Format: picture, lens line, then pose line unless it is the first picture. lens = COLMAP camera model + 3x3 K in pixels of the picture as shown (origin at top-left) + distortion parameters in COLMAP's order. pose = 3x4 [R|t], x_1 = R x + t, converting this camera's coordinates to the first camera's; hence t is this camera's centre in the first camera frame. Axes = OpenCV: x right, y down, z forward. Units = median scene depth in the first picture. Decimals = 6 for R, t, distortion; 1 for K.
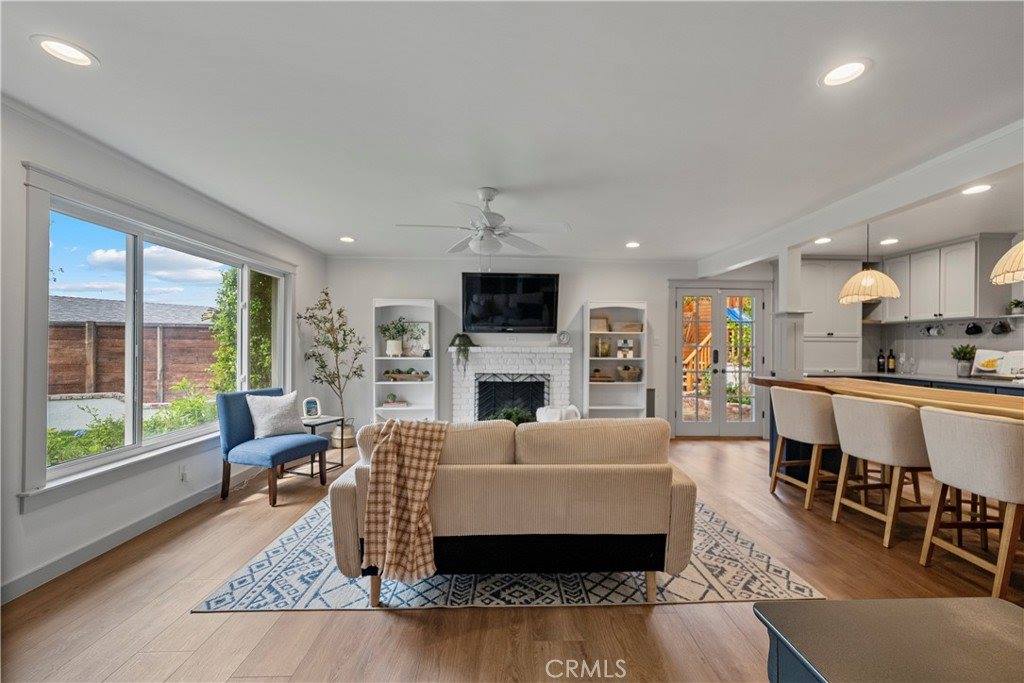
lens RADIAL K [[403.1, 0, 519.3], [0, 403.1, 347.5], [0, 0, 1]] dist [-0.004048, 0.001241]
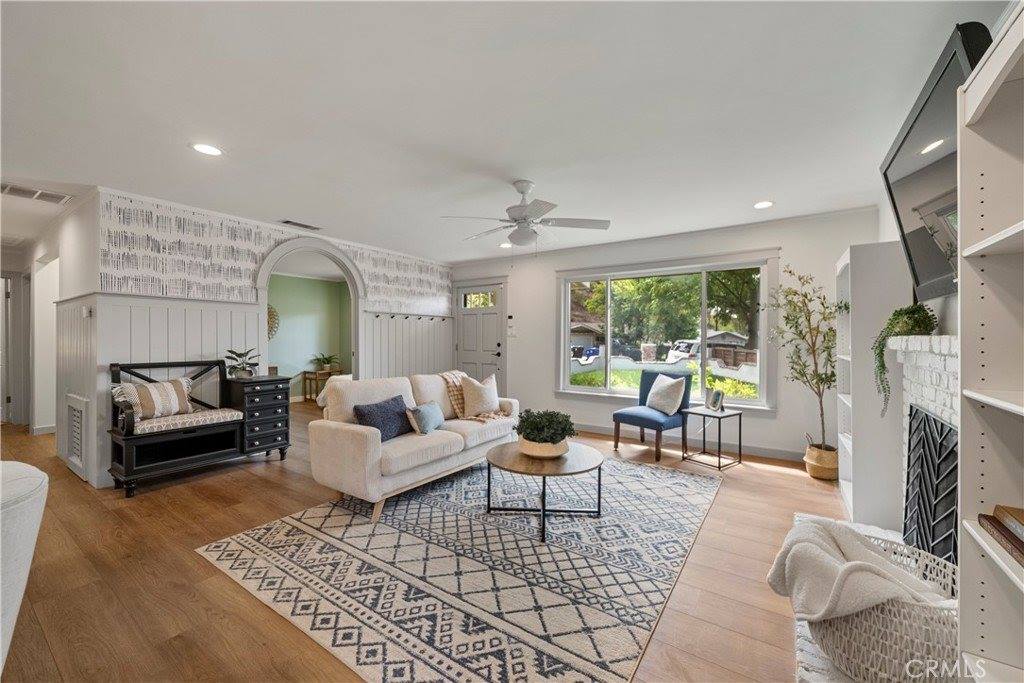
lens RADIAL K [[403.1, 0, 514.5], [0, 403.1, 338.2], [0, 0, 1]] dist [-0.004048, 0.001241]
pose [[-0.595002, -0.007963, -0.803685, 0.447881], [-0.008724, 0.999956, -0.003449, 0.005942], [0.803677, 0.004959, -0.595045, 0.939092]]
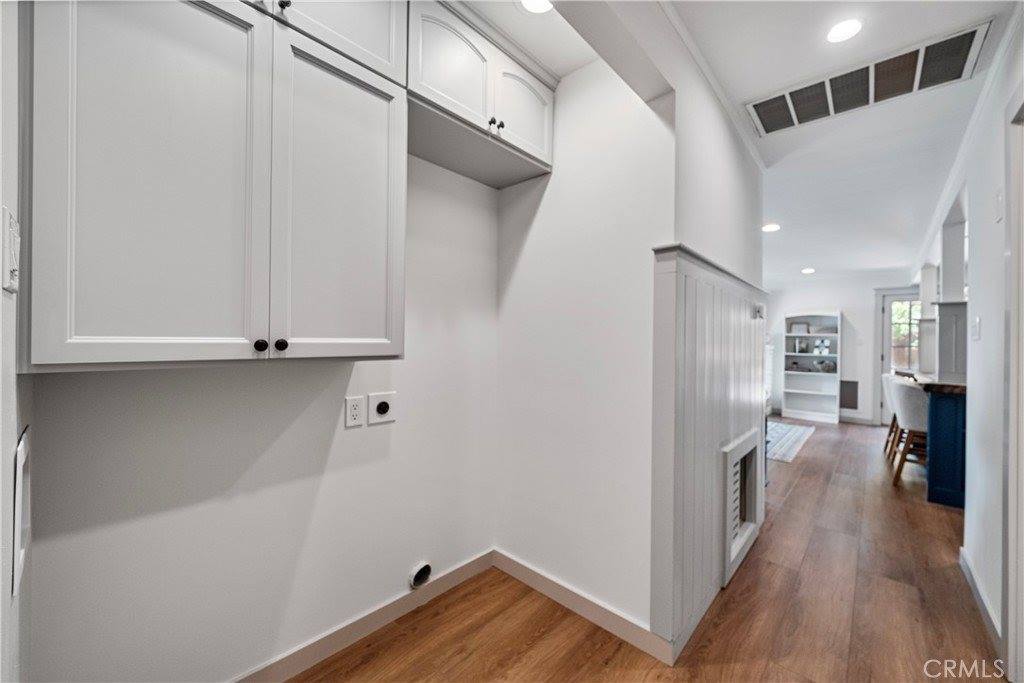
lens RADIAL K [[403.1, 0, 505.5], [0, 403.1, 342.5], [0, 0, 1]] dist [-0.004048, 0.001241]
pose [[0.711730, 0.007628, -0.702412, 0.455742], [-0.015221, 0.999874, -0.004564, 0.009571], [0.702288, 0.013939, 0.711756, -0.621627]]
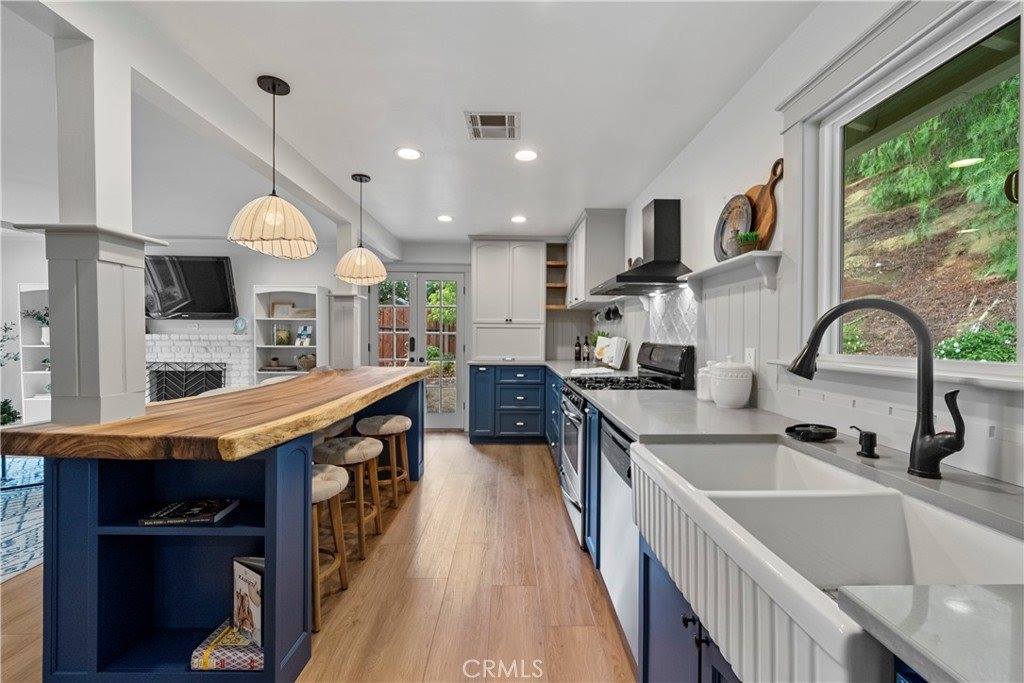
lens RADIAL K [[403.1, 0, 526.0], [0, 403.1, 339.8], [0, 0, 1]] dist [-0.004048, 0.001241]
pose [[0.999968, -0.000586, -0.007956, 0.811898], [0.000644, 0.999974, 0.007192, 0.005334], [0.007952, -0.007197, 0.999942, 0.060097]]
